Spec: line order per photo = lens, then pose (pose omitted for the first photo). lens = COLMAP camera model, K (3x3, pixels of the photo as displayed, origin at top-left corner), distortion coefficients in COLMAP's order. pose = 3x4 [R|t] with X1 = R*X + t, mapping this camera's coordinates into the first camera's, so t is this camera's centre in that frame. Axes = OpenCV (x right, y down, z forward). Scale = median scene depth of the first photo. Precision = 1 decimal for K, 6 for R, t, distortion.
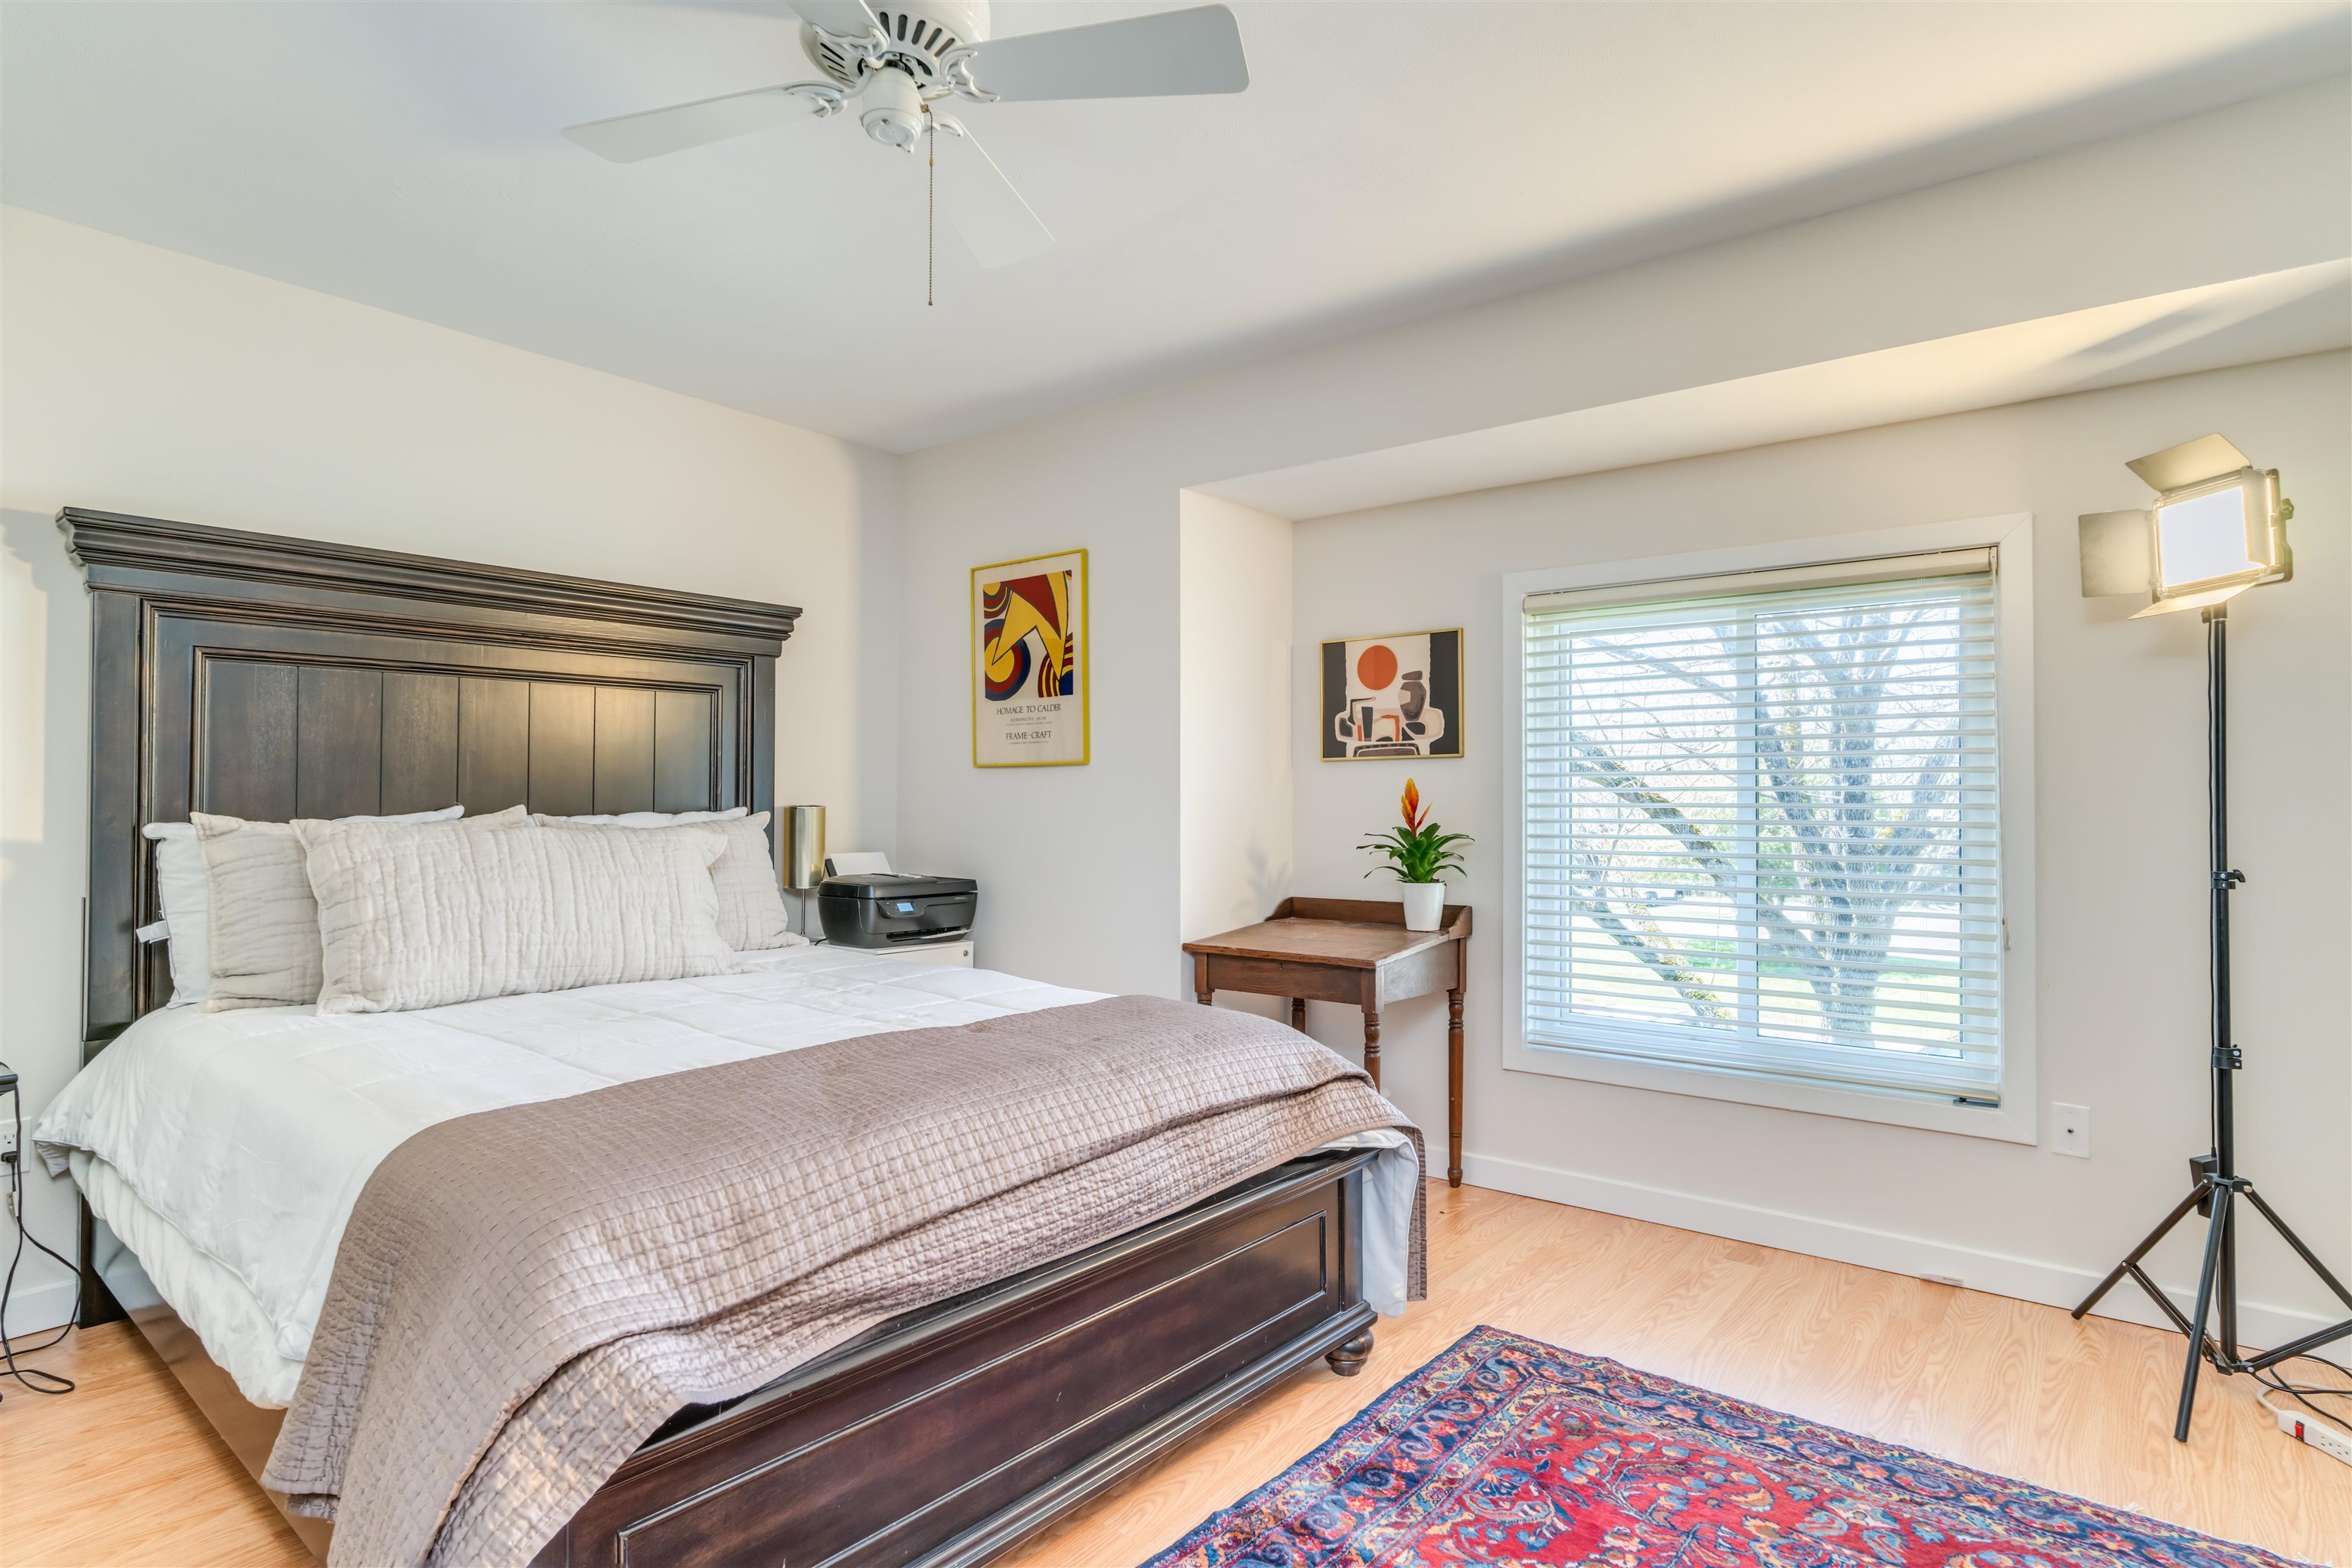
lens RADIAL K [[1200.7, 0, 1176.0], [0, 1200.7, 784.0], [0, 0, 1]] dist [0.002869, 0.001046]
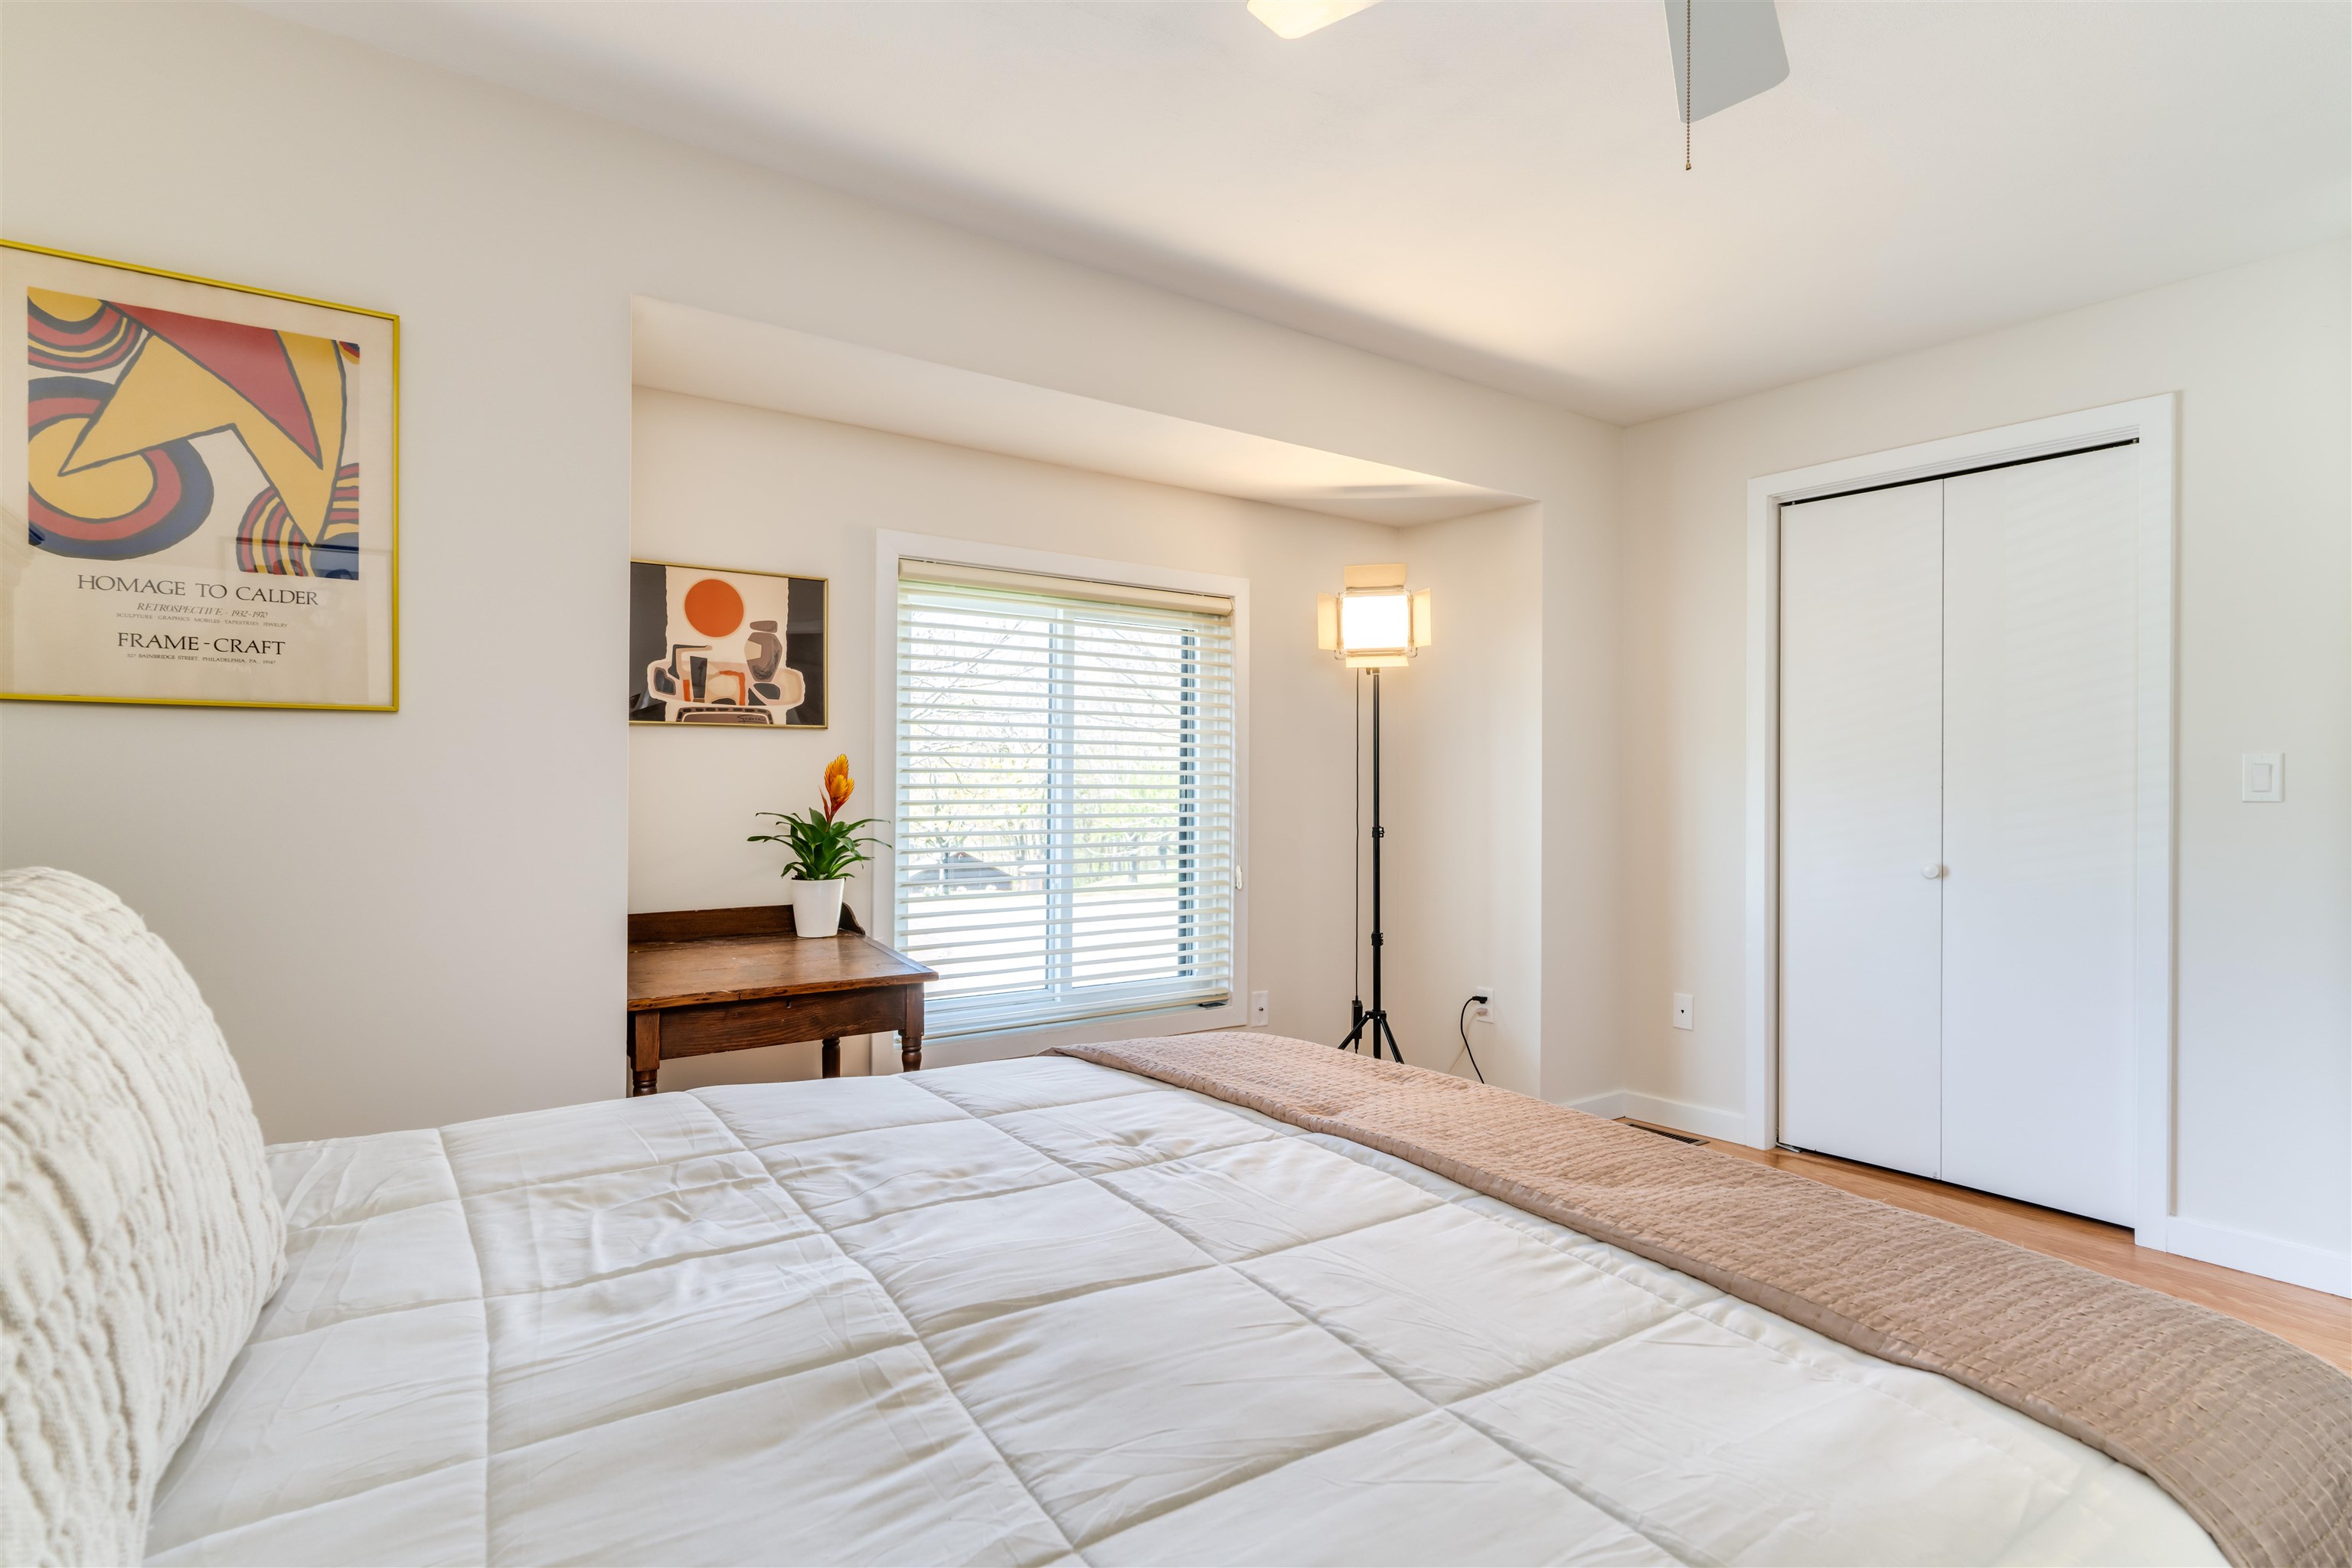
lens RADIAL K [[1200.7, 0, 1176.0], [0, 1200.7, 784.0], [0, 0, 1]] dist [0.002869, 0.001046]
pose [[0.288305, -0.000397, 0.957539, -0.493204], [-0.019617, 0.999788, 0.006321, 0.005716], [-0.957338, -0.020607, 0.288236, 0.496547]]
